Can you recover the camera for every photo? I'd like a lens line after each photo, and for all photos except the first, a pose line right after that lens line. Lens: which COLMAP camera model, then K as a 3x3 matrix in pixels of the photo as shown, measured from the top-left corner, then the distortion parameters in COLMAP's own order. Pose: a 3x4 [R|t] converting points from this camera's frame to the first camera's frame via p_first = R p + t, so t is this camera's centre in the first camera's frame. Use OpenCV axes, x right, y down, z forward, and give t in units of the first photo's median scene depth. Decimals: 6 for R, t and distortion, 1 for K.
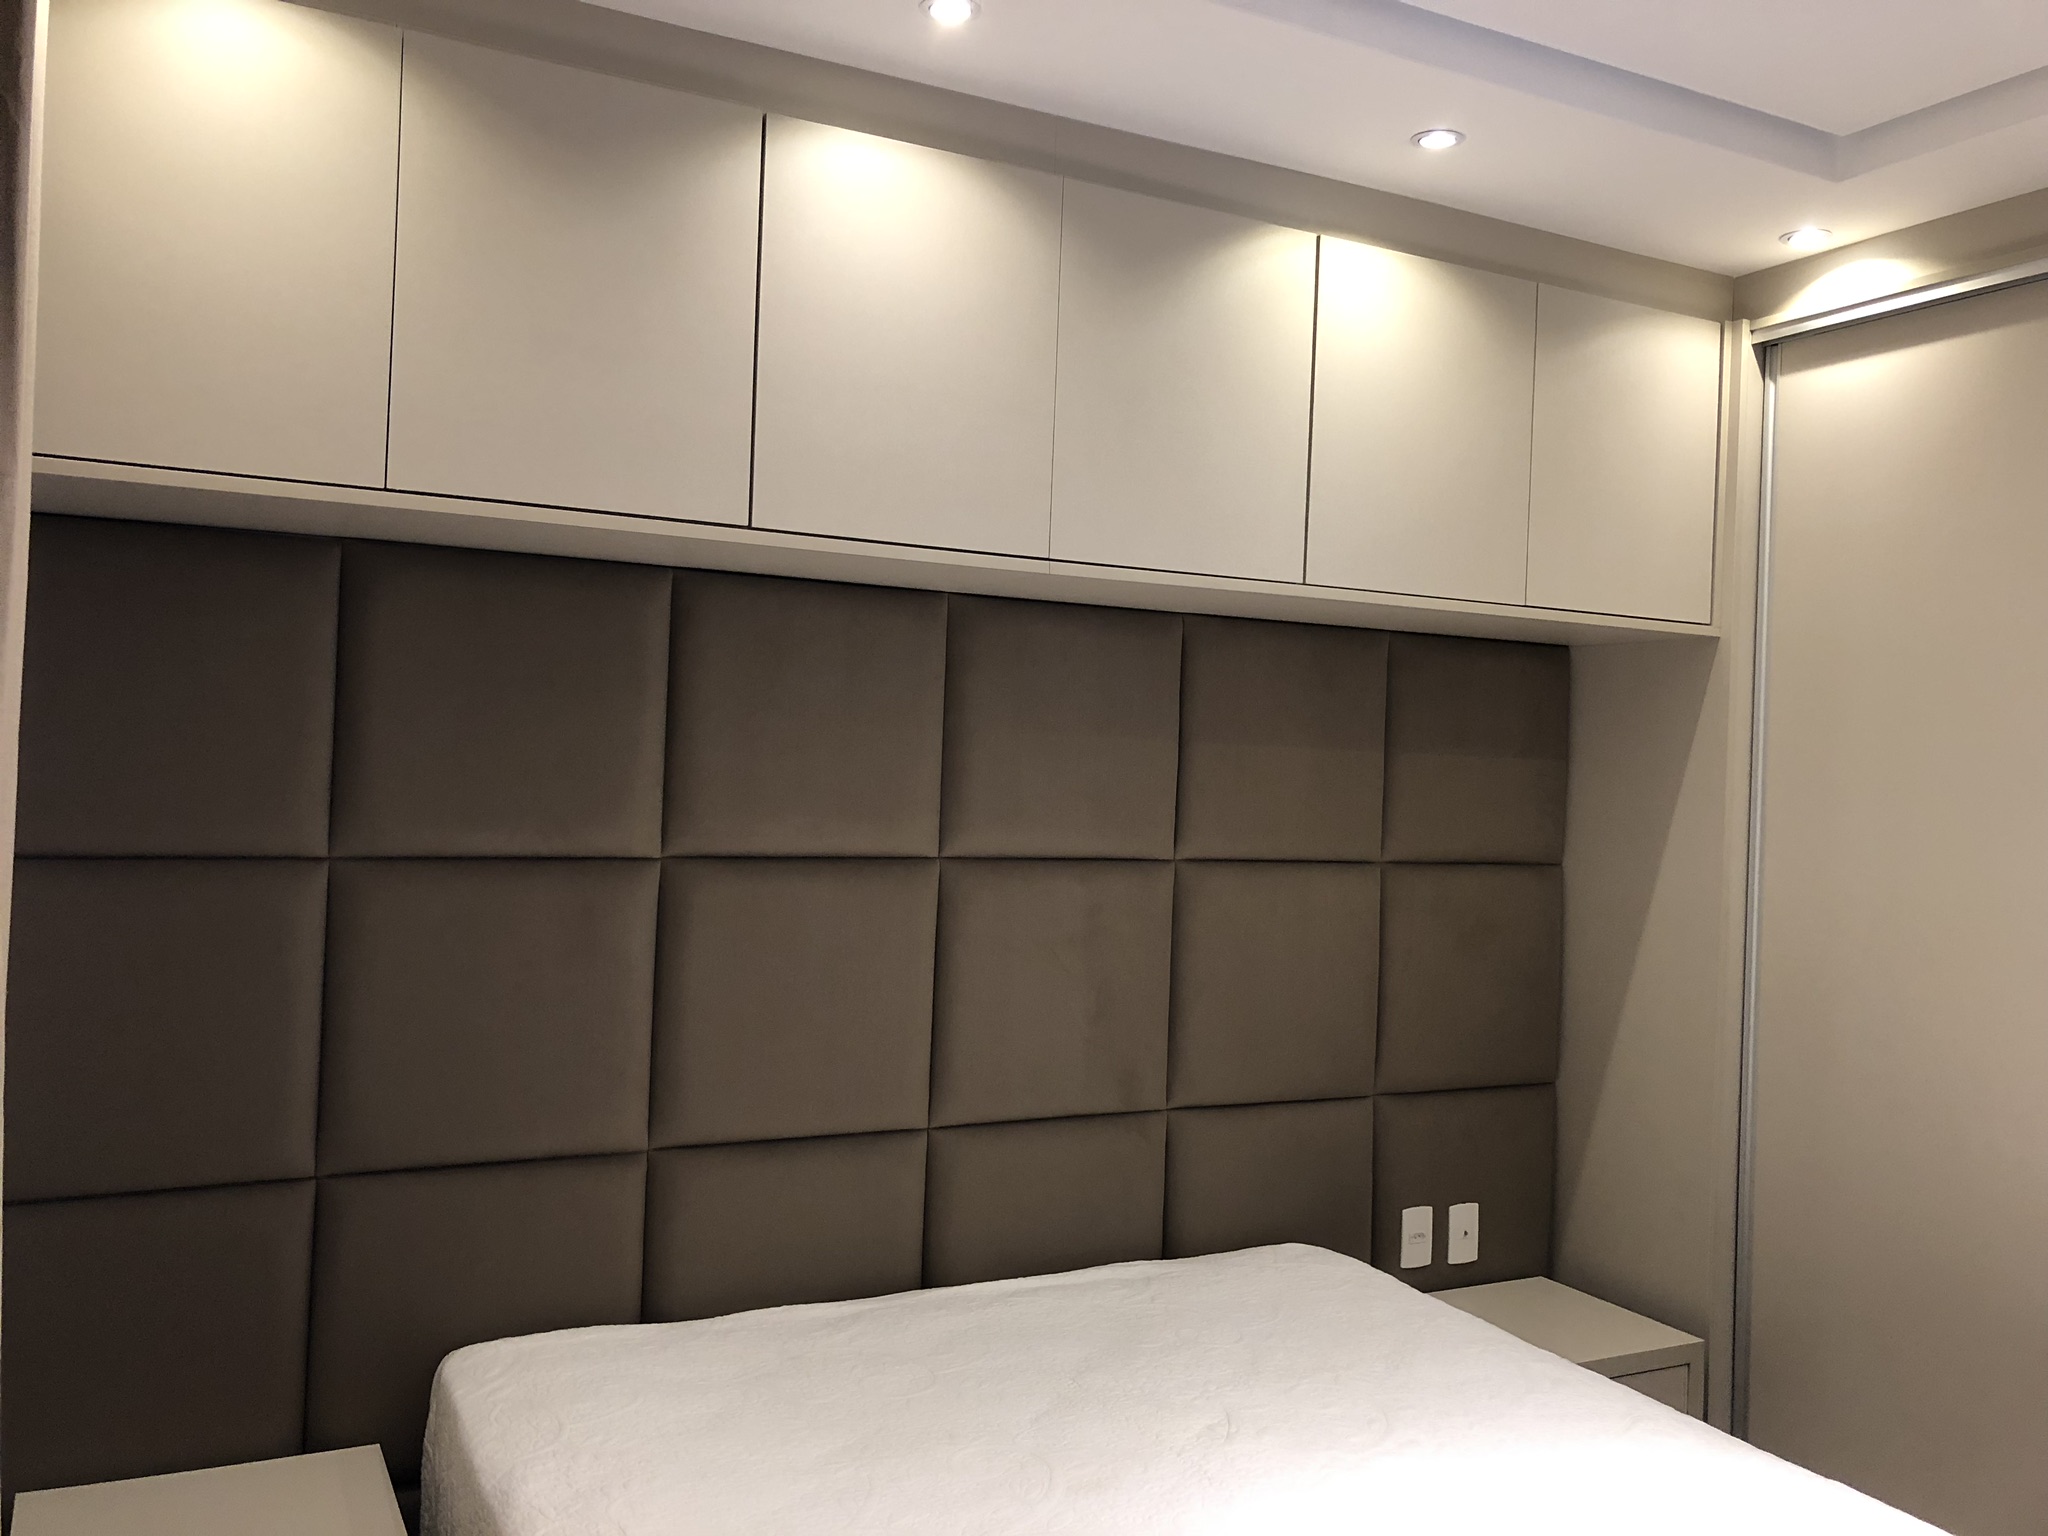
lens RADIAL K [[1701.1, 0, 1064.0], [0, 1701.1, 736.8], [0, 0, 1]] dist [0.045791, -0.053502]
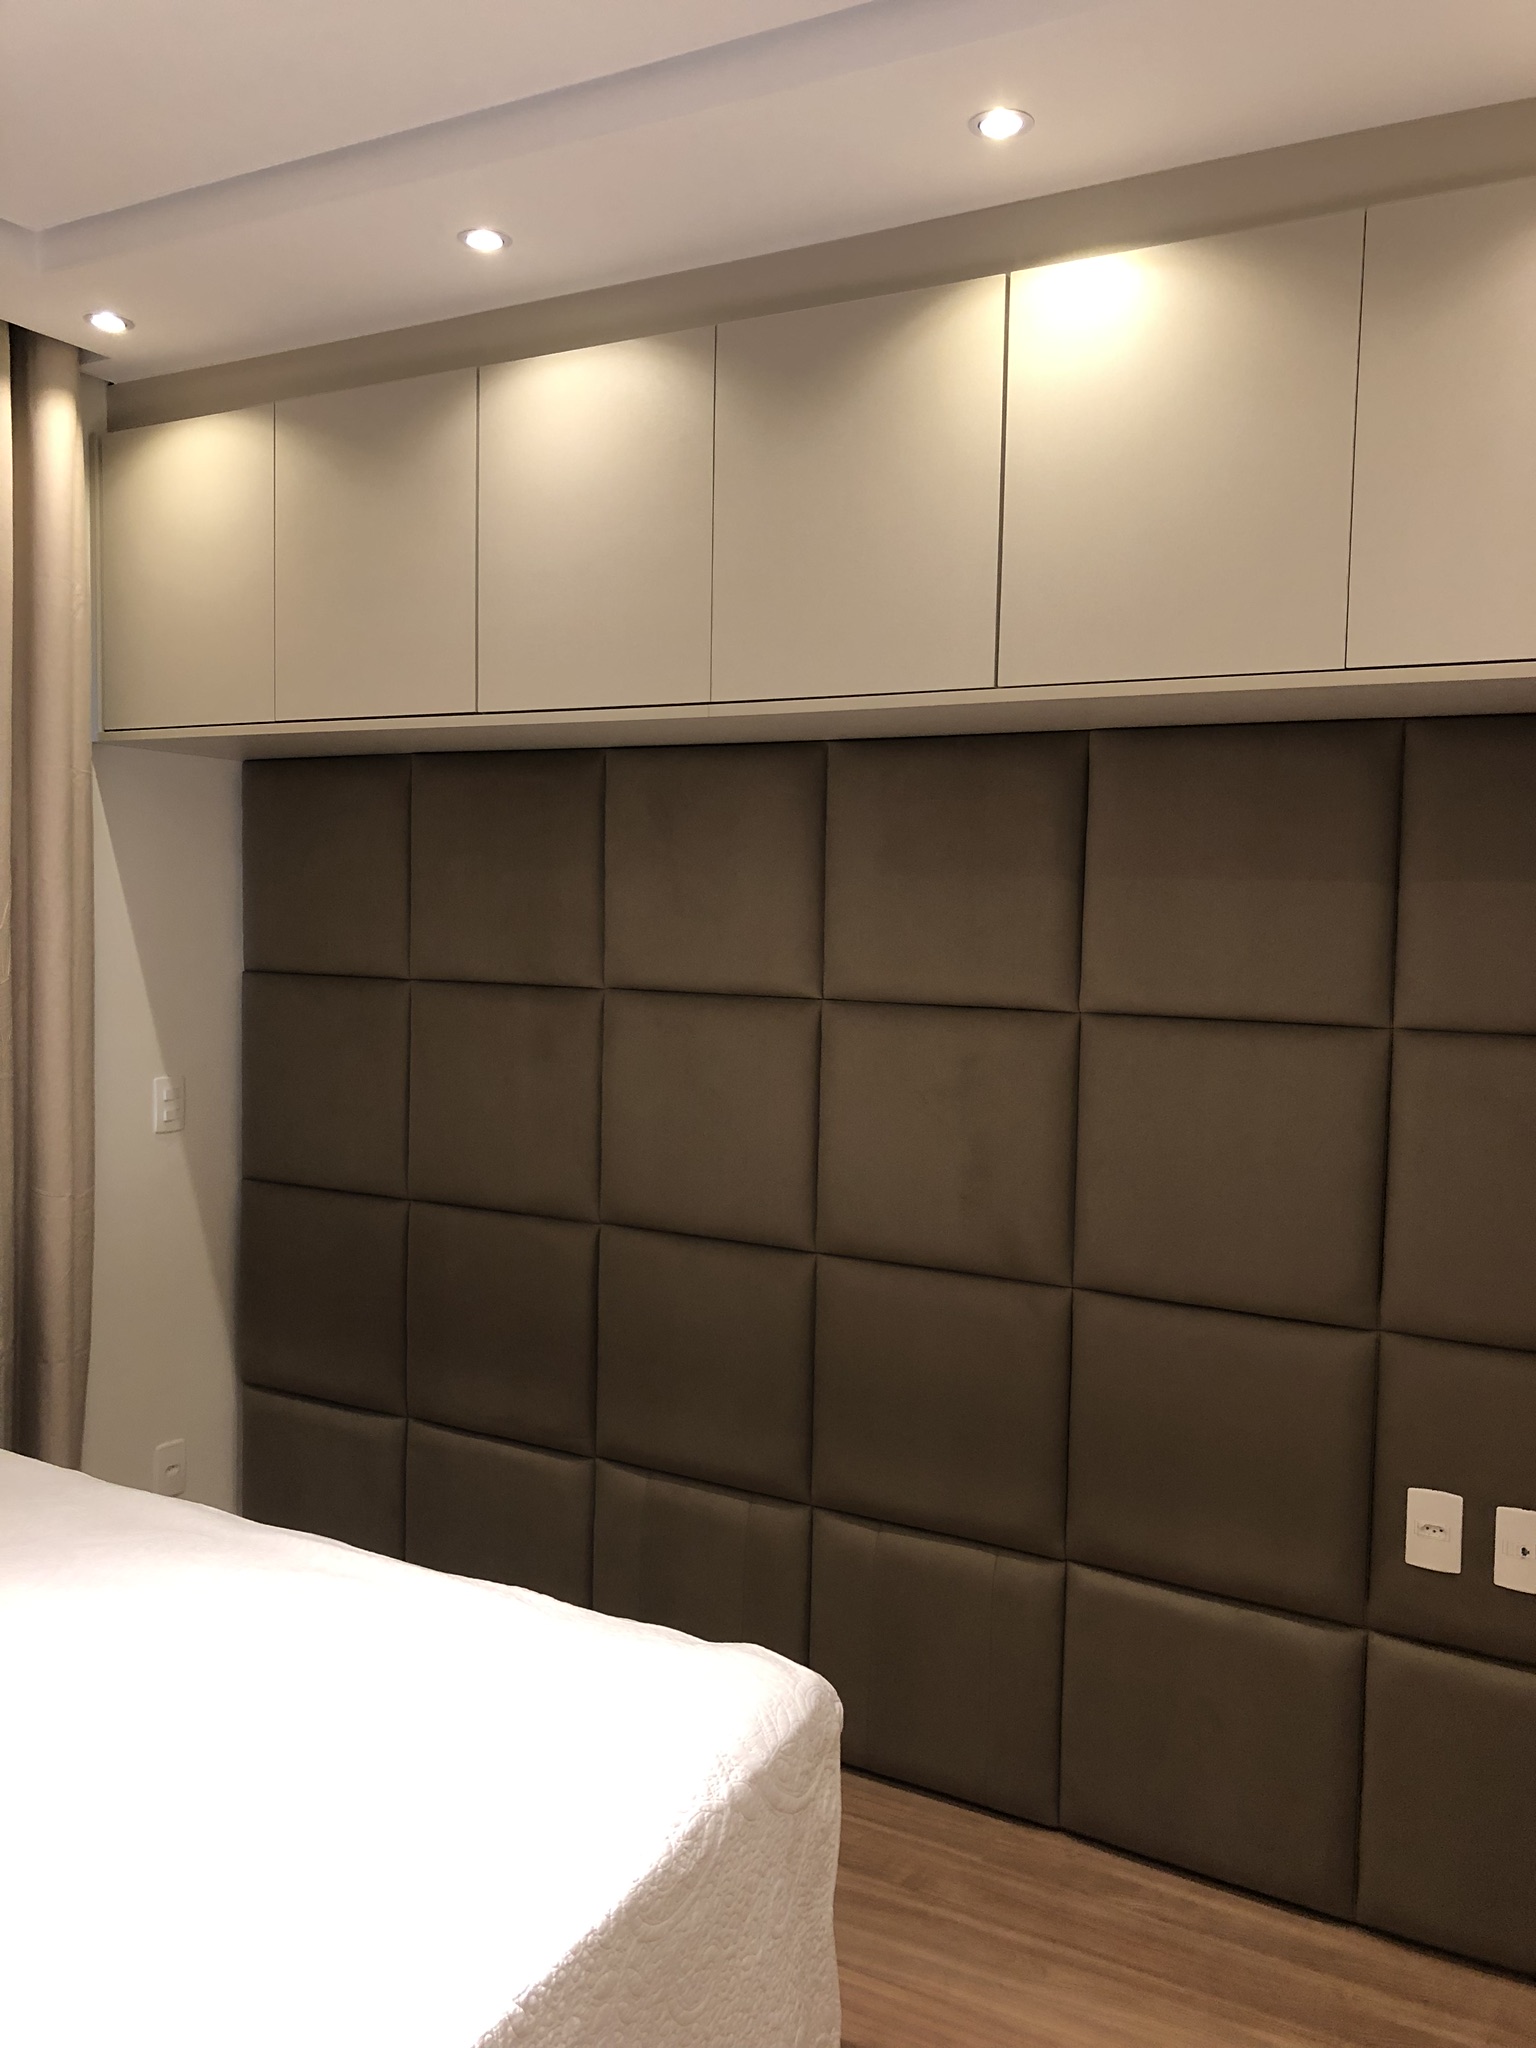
lens RADIAL K [[1701.1, 0, 781.6], [0, 1701.1, 1009.2], [0, 0, 1]] dist [0.045791, -0.053502]
pose [[0.530029, 0.024850, -0.847615, 0.746336], [0.011486, 0.999268, 0.036478, 0.037147], [0.847902, -0.029070, 0.529356, 0.400400]]
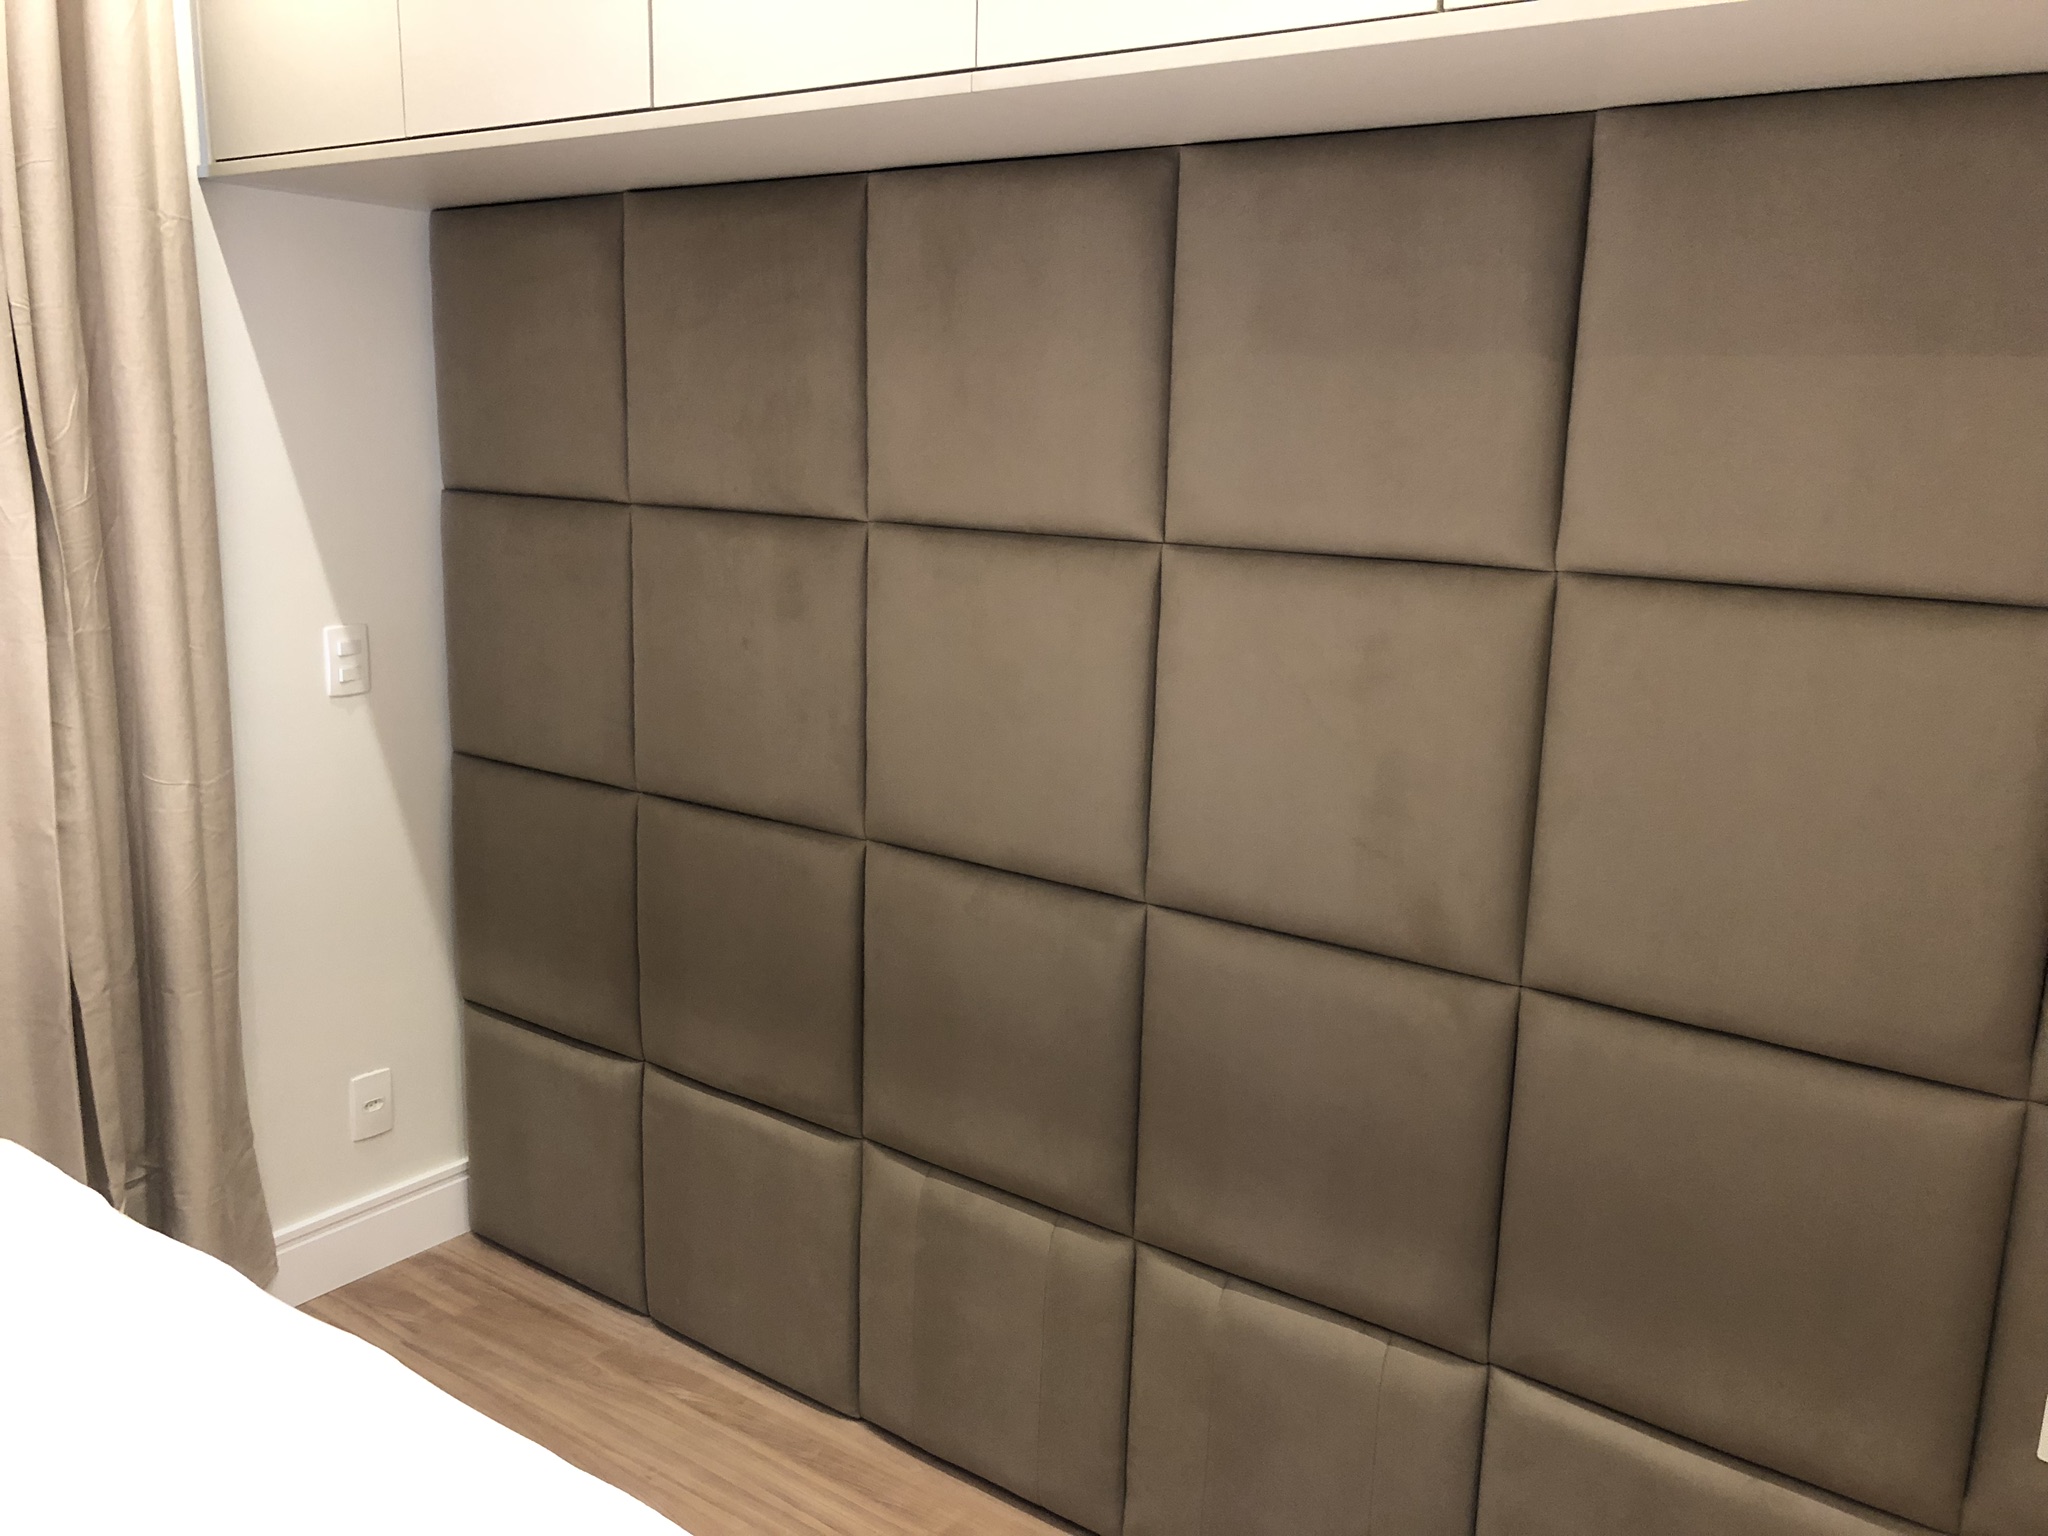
lens RADIAL K [[1701.1, 0, 1007.9], [0, 1701.1, 753.5], [0, 0, 1]] dist [0.045791, -0.053502]
pose [[0.419311, 0.152370, -0.894965, 0.516251], [0.005285, 0.985388, 0.170241, 0.034736], [0.907827, -0.076114, 0.412379, 0.600109]]
